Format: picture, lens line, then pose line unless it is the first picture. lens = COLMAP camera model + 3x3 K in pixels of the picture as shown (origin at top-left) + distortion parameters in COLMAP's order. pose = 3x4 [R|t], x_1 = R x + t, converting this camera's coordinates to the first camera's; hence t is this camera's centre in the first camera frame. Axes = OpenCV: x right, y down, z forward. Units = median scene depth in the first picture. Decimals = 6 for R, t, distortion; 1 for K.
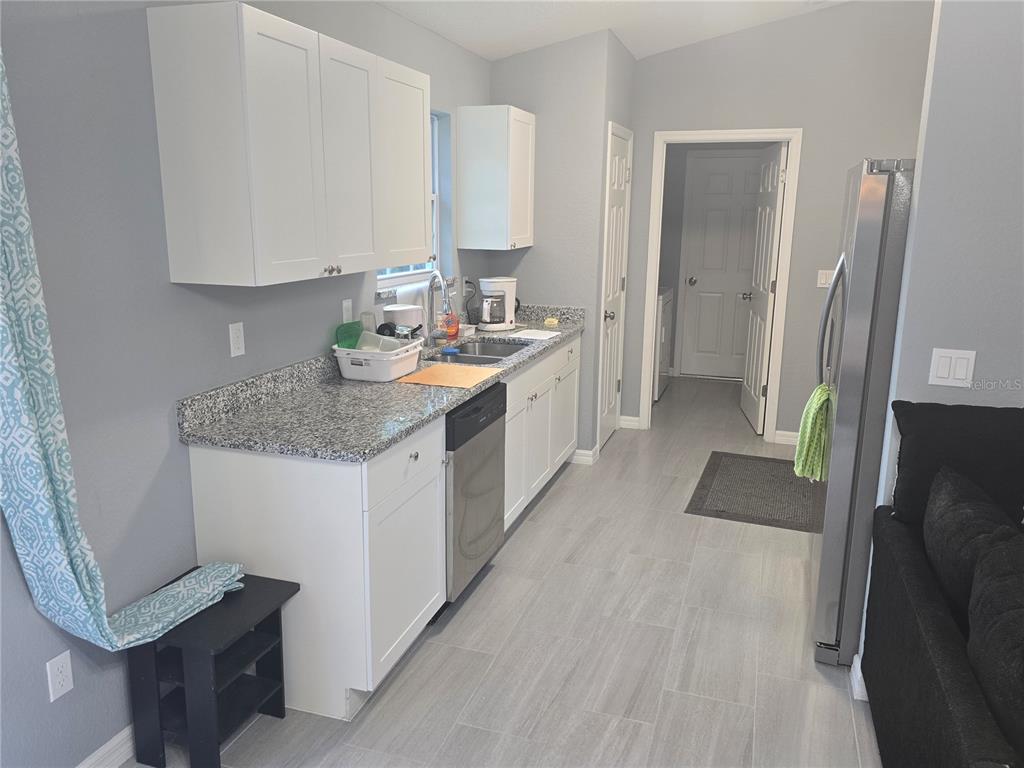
lens RADIAL K [[795.9, 0, 525.6], [0, 795.9, 382.5], [0, 0, 1]] dist [0.087961, -0.112844]
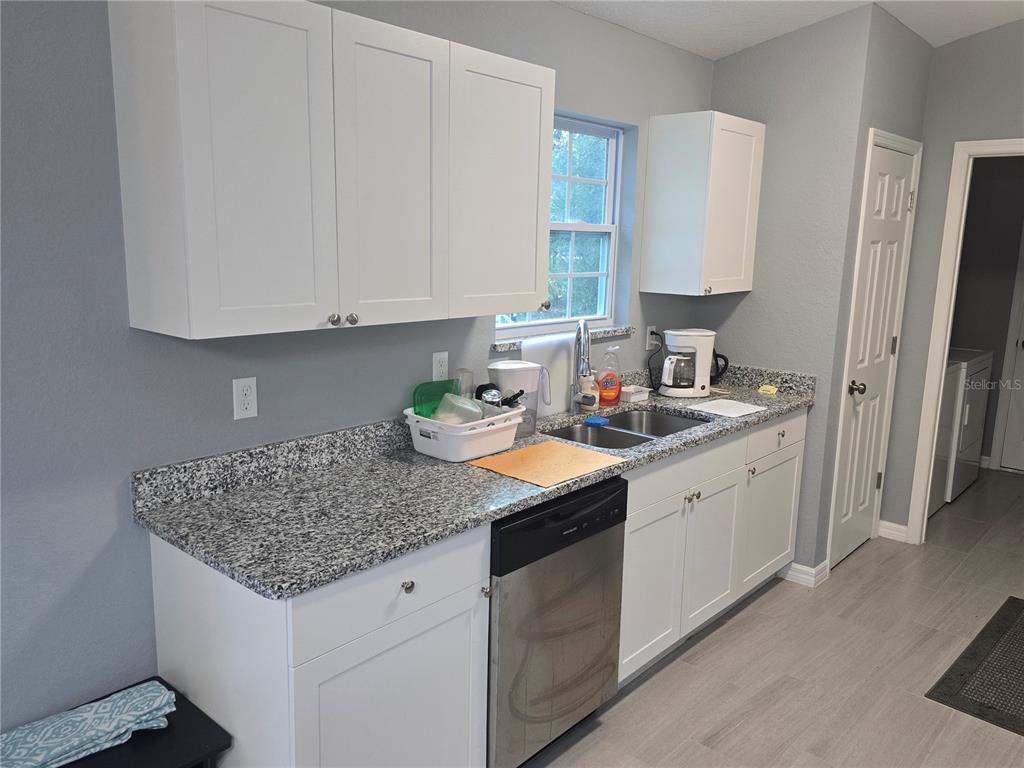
lens RADIAL K [[803.0, 0, 513.7], [0, 803.0, 377.9], [0, 0, 1]] dist [0.089103, -0.108612]
pose [[0.916260, 0.081907, -0.392121, 0.140060], [-0.100177, 0.994621, -0.026322, -0.053977], [0.387856, 0.063400, 0.919537, 0.240237]]
